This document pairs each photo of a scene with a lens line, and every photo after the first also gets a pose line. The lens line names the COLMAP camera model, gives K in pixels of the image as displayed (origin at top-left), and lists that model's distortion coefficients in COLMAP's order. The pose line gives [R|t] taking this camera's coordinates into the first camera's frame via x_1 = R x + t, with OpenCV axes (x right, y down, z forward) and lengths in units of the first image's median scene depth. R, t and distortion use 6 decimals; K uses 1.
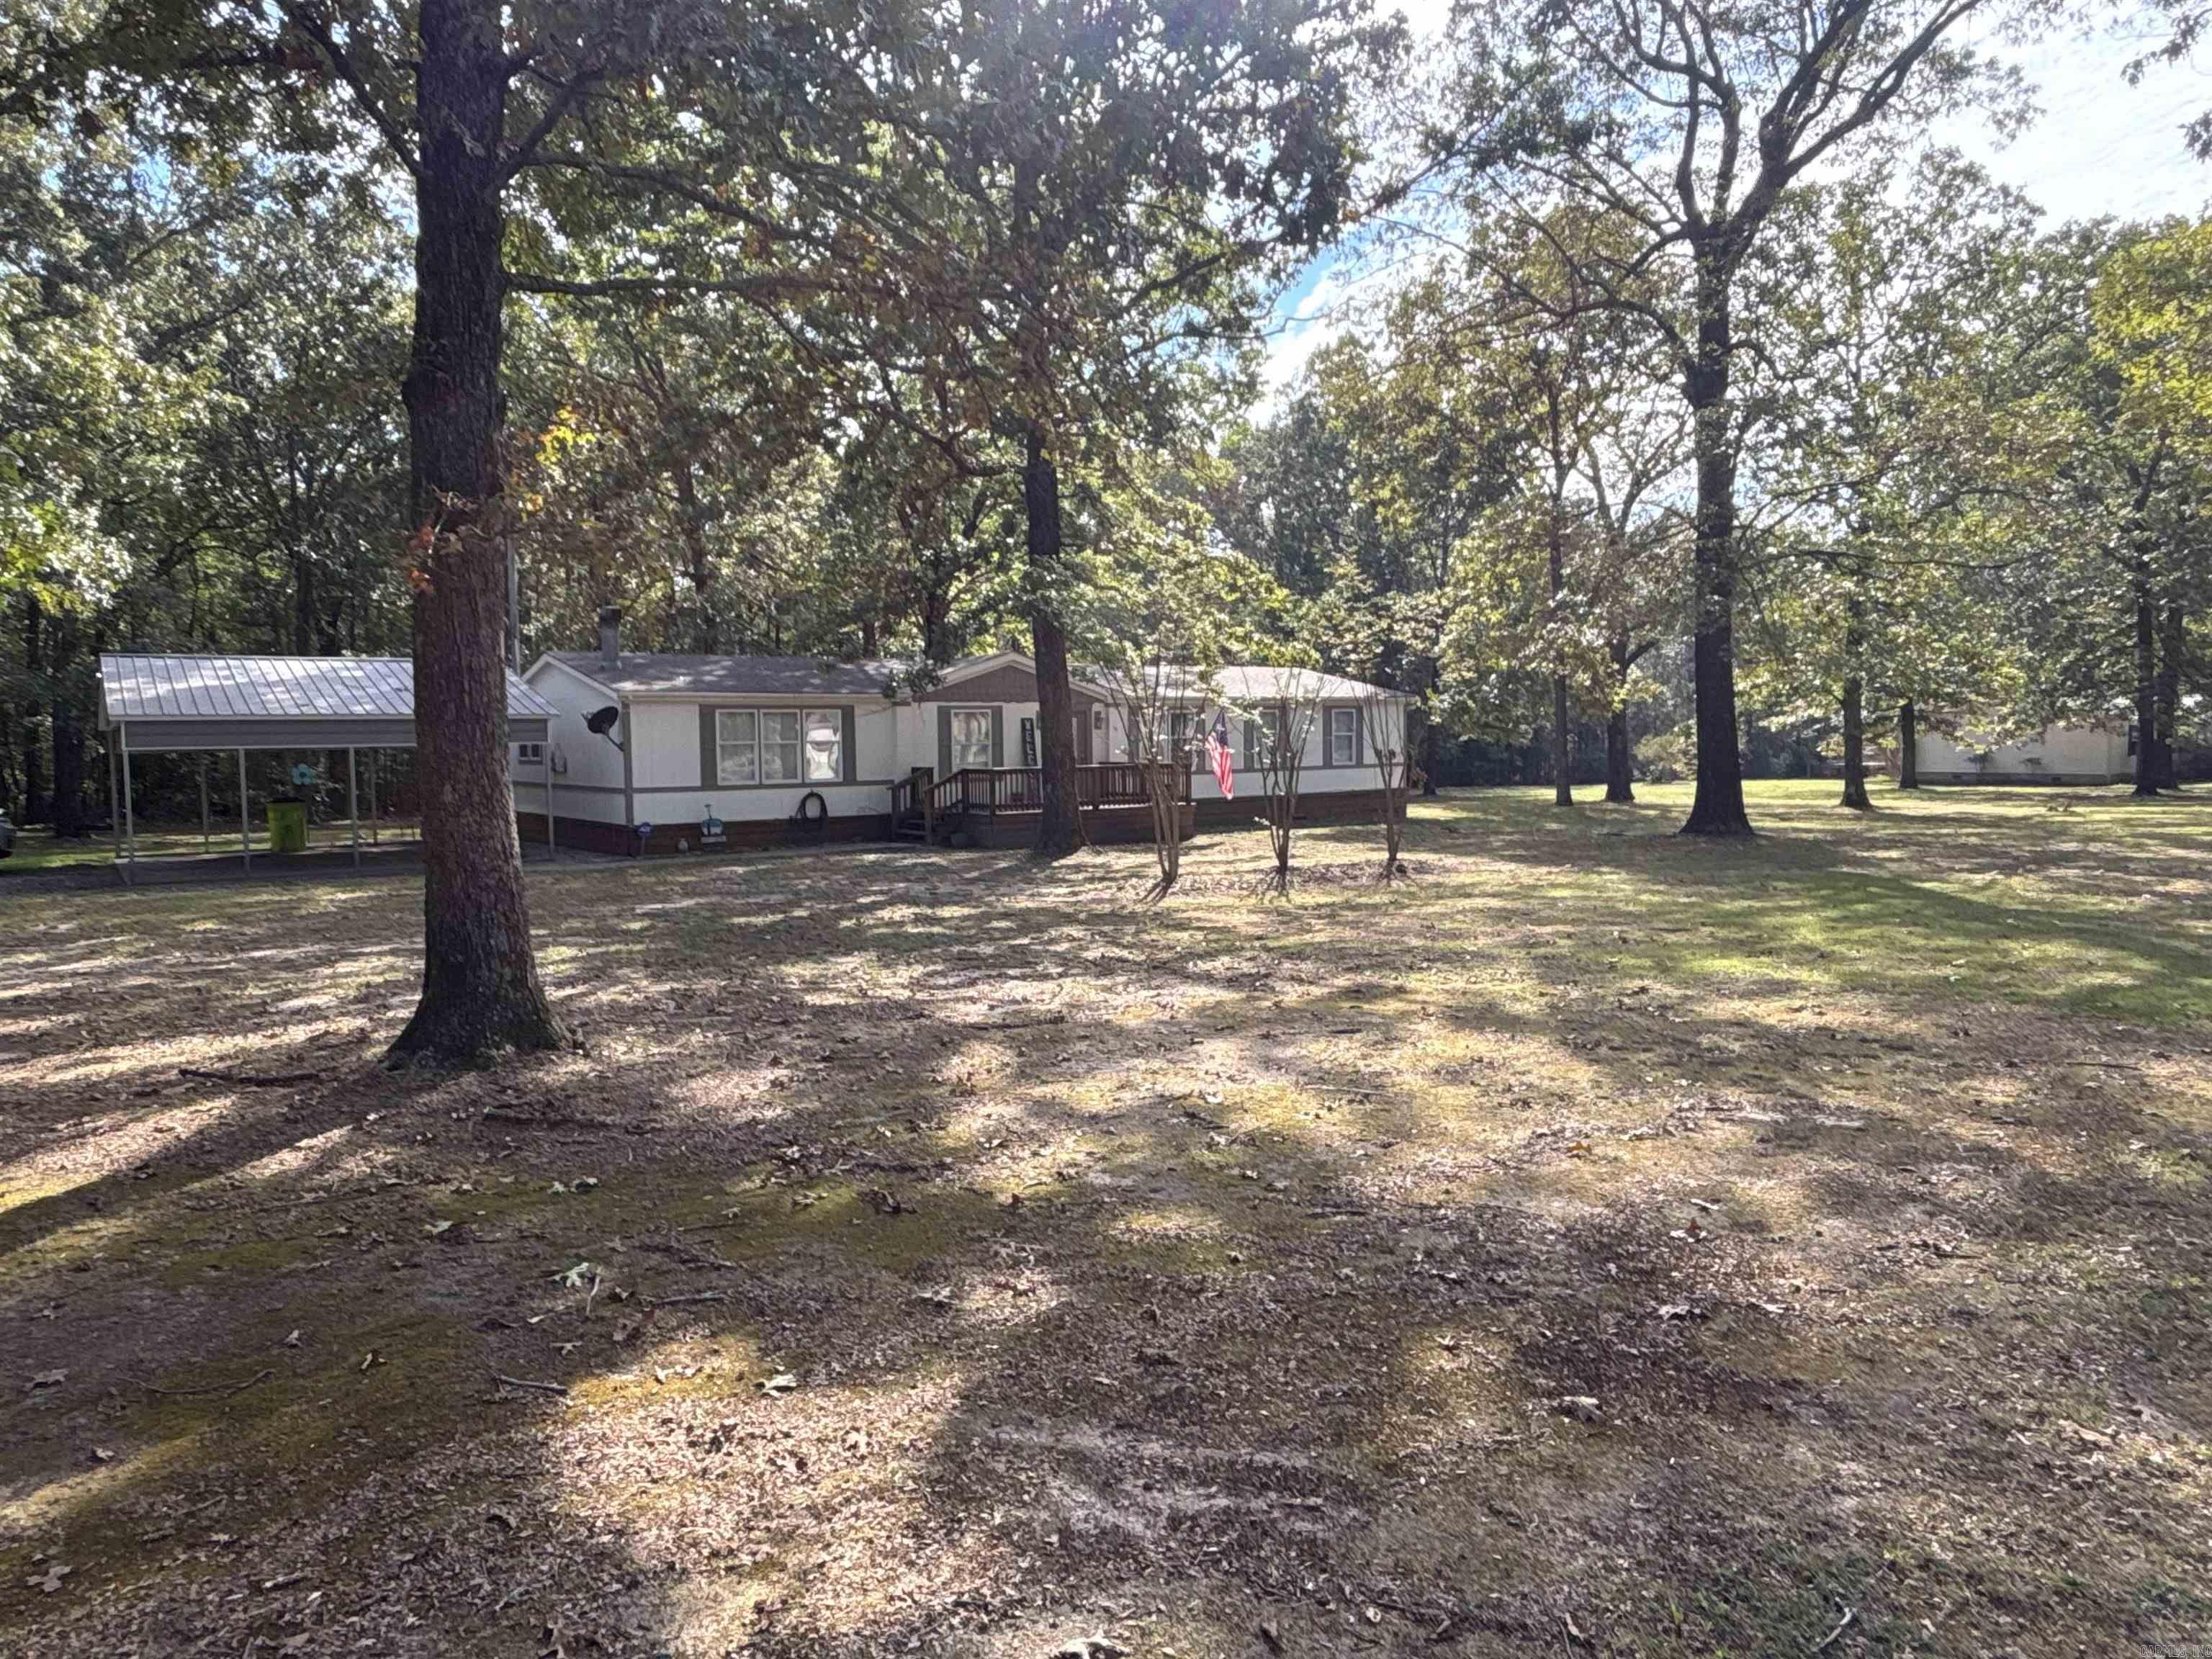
lens RADIAL K [[1399.0, 0, 1104.8], [0, 1399.0, 826.3], [0, 0, 1]] dist [-0.003874, -0.000325]
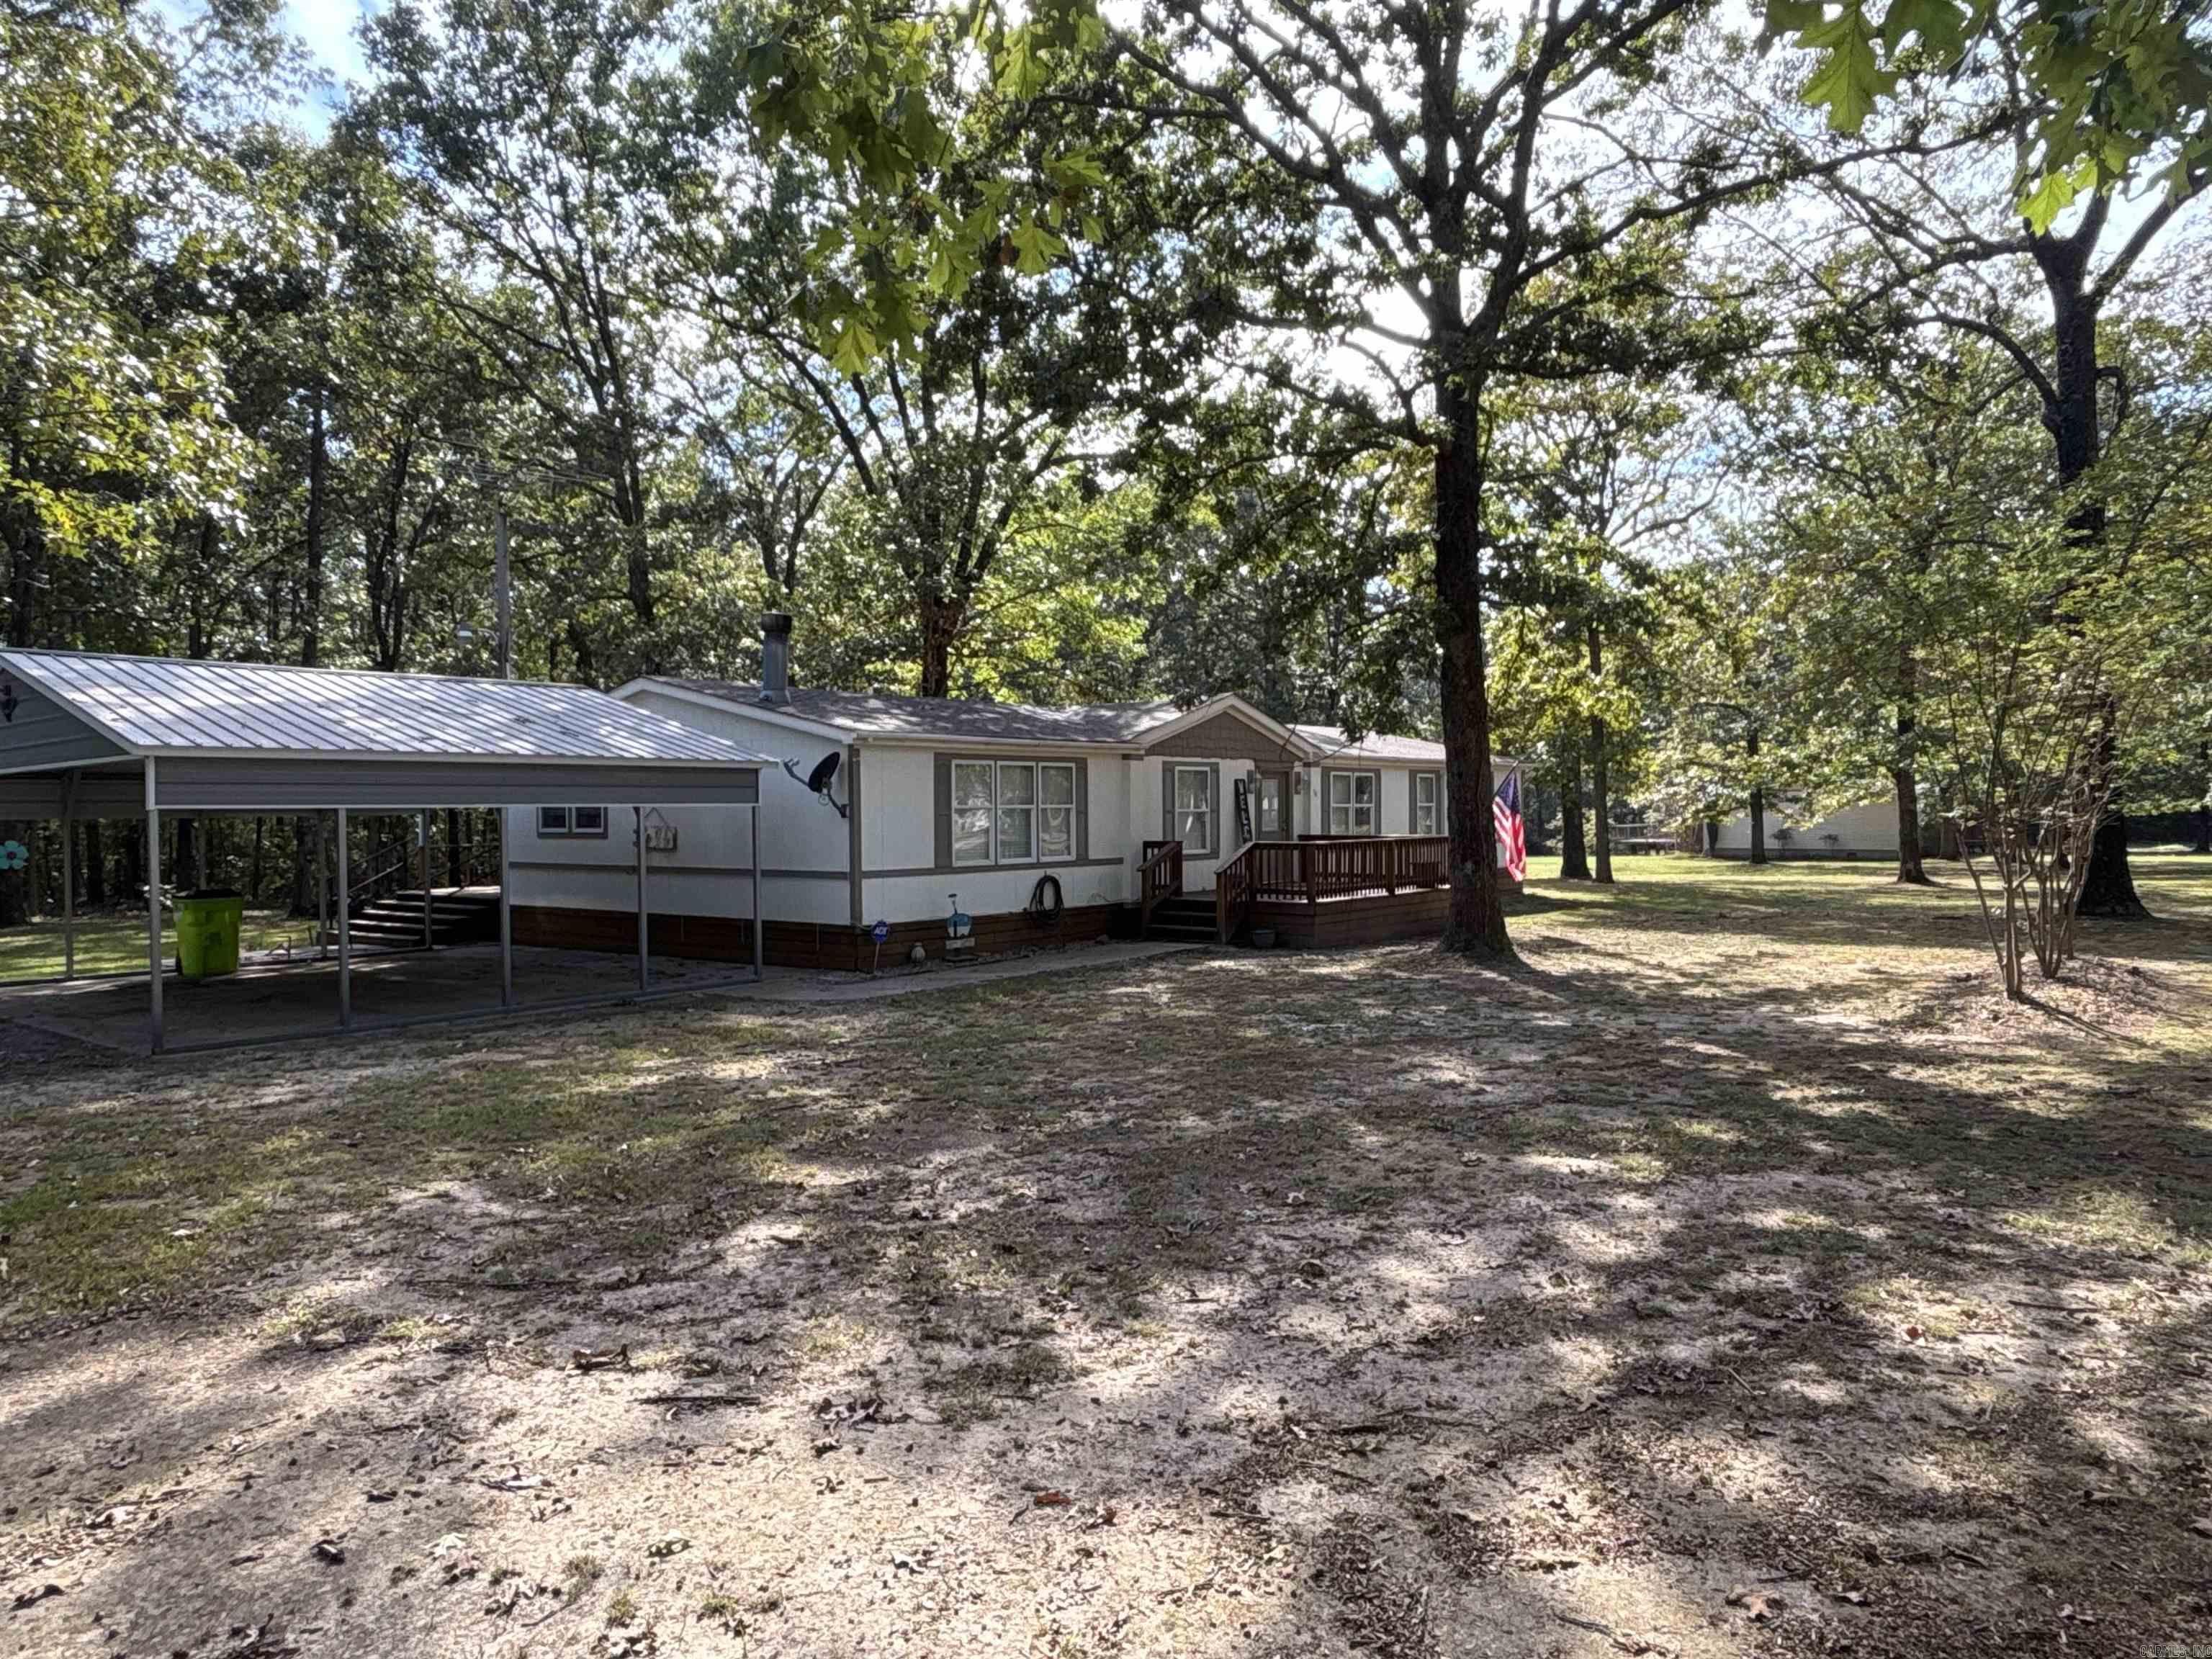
lens RADIAL K [[1399.0, 0, 1106.0], [0, 1399.0, 830.8], [0, 0, 1]] dist [-0.003874, -0.000325]
pose [[0.969040, 0.000760, 0.246904, -0.382475], [0.012285, 0.998608, -0.051287, -0.010159], [-0.246599, 0.052732, 0.967682, 0.301250]]
